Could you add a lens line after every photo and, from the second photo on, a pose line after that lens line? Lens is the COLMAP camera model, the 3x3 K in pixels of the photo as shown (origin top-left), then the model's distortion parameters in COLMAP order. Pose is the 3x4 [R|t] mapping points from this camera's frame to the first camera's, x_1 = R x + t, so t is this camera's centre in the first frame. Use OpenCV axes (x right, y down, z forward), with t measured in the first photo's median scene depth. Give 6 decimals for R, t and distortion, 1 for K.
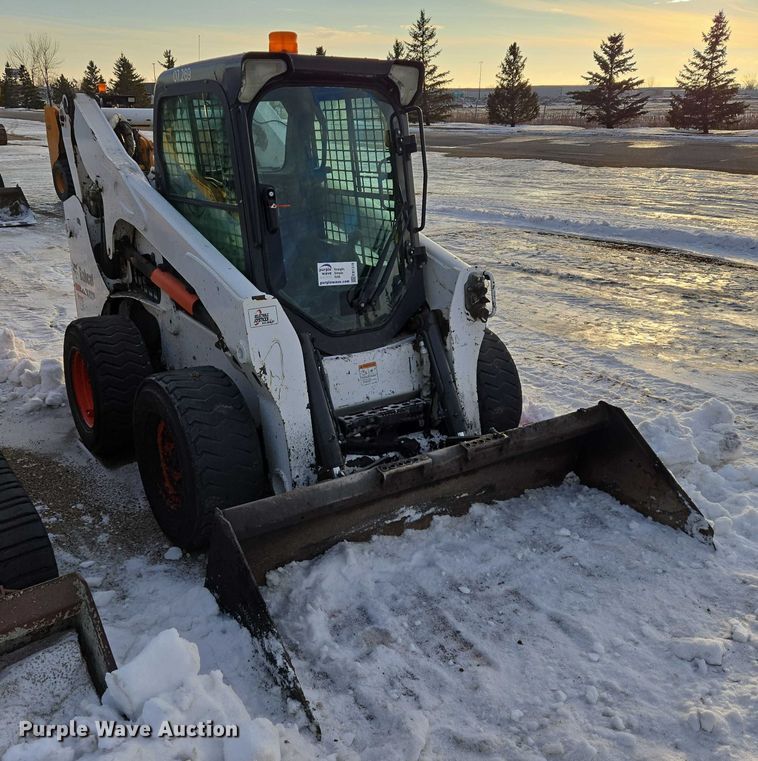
lens RADIAL K [[729.8, 0, 315.6], [0, 729.8, 390.2], [0, 0, 1]] dist [0.035828, 0.000000]
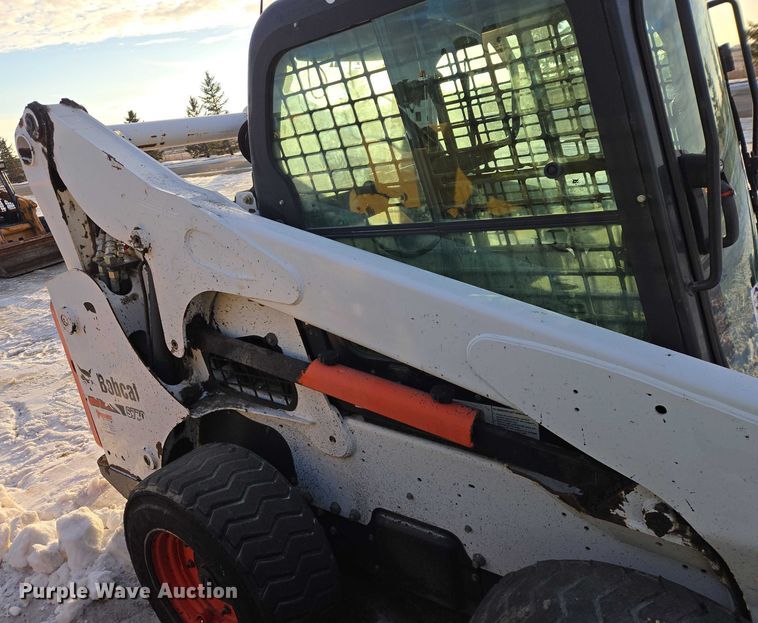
lens RADIAL K [[551.3, 0, 314.8], [0, 551.3, 315.0], [0, 0, 1]] dist [0.061383, -0.036829]
pose [[0.938749, -0.244906, 0.242428, -0.349311], [0.261064, 0.964634, -0.036420, -0.209966], [-0.224935, 0.097479, 0.969486, 0.670361]]
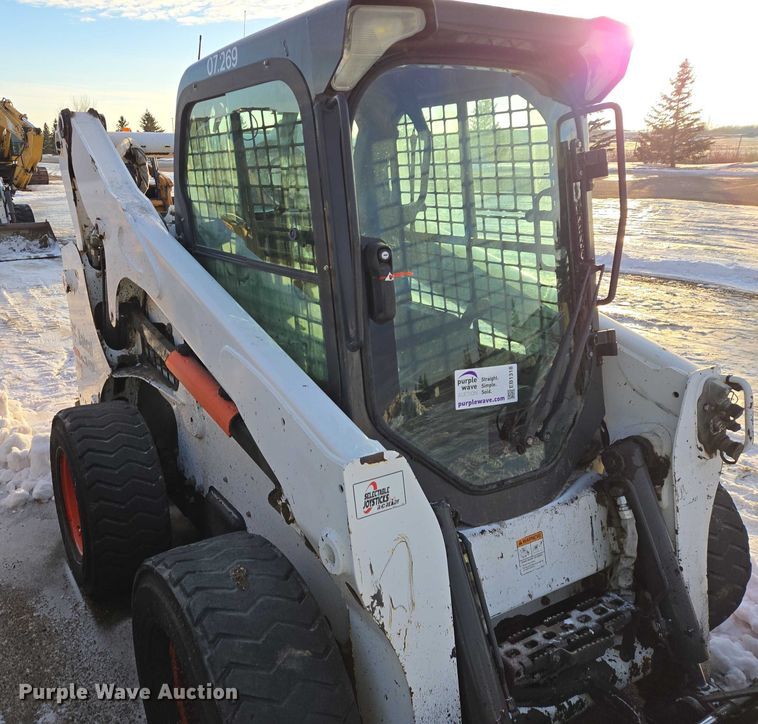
lens RADIAL K [[618.6, 0, 251.6], [0, 618.6, 359.8], [0, 0, 1]] dist [0.049819, -0.047950]
pose [[0.996603, 0.012077, -0.081466, -0.109319], [-0.015674, 0.998923, -0.043669, -0.150404], [0.080851, 0.044797, 0.995719, 0.478680]]
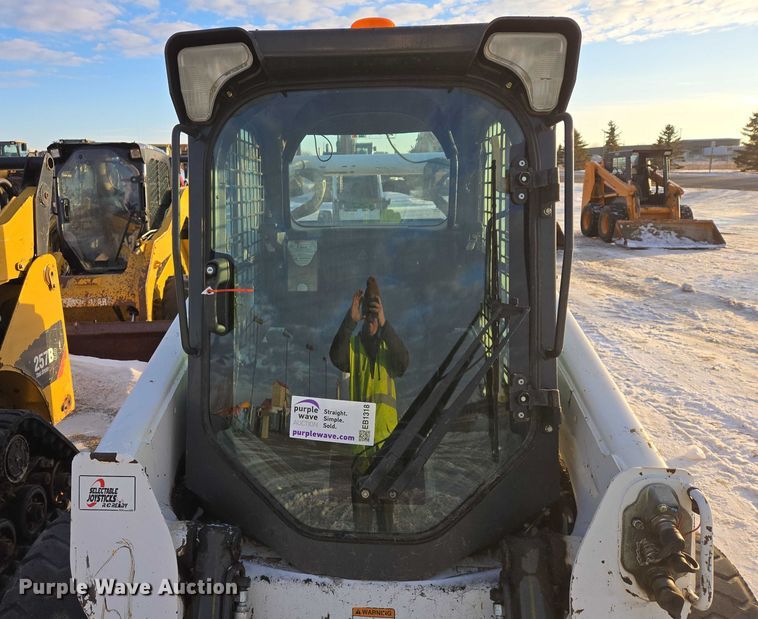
lens RADIAL K [[551.3, 0, 322.0], [0, 551.3, 297.7], [0, 0, 1]] dist [0.061383, -0.036829]
pose [[0.801539, 0.110607, -0.587624, 0.242906], [-0.190546, 0.978757, -0.075682, -0.207499], [0.566770, 0.172631, 0.805587, 0.631377]]
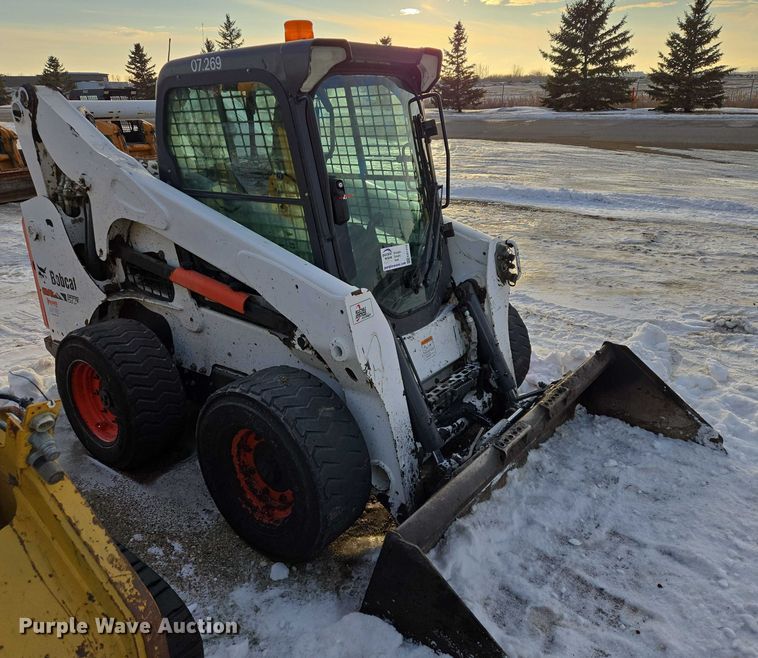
lens RADIAL K [[604.2, 0, 360.9], [0, 604.2, 317.1], [0, 0, 1]] dist [0.055792, -0.045223]
pose [[0.943099, -0.130982, 0.305628, -0.274510], [0.136337, 0.990655, 0.003857, -0.082871], [-0.303277, 0.038031, 0.952143, 0.205271]]
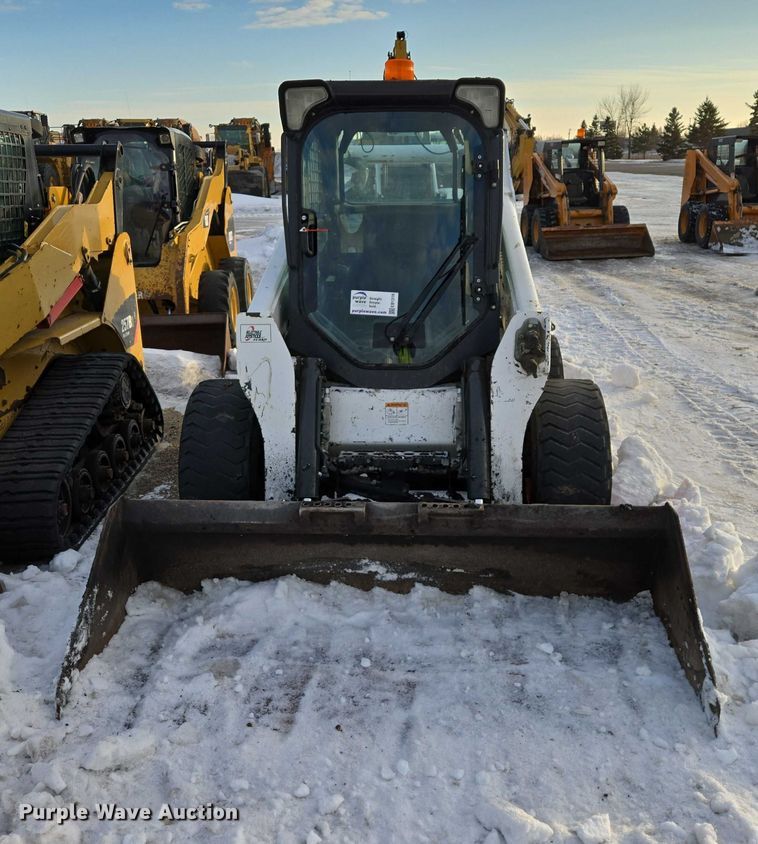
lens RADIAL K [[778.6, 0, 394.0], [0, 778.6, 396.7], [0, 0, 1]] dist [0.040736, 0.000000]
pose [[0.825358, 0.147402, -0.545029, 0.601309], [-0.184529, 0.982732, -0.013662, -0.029733], [0.533603, 0.111850, 0.838306, 0.169305]]
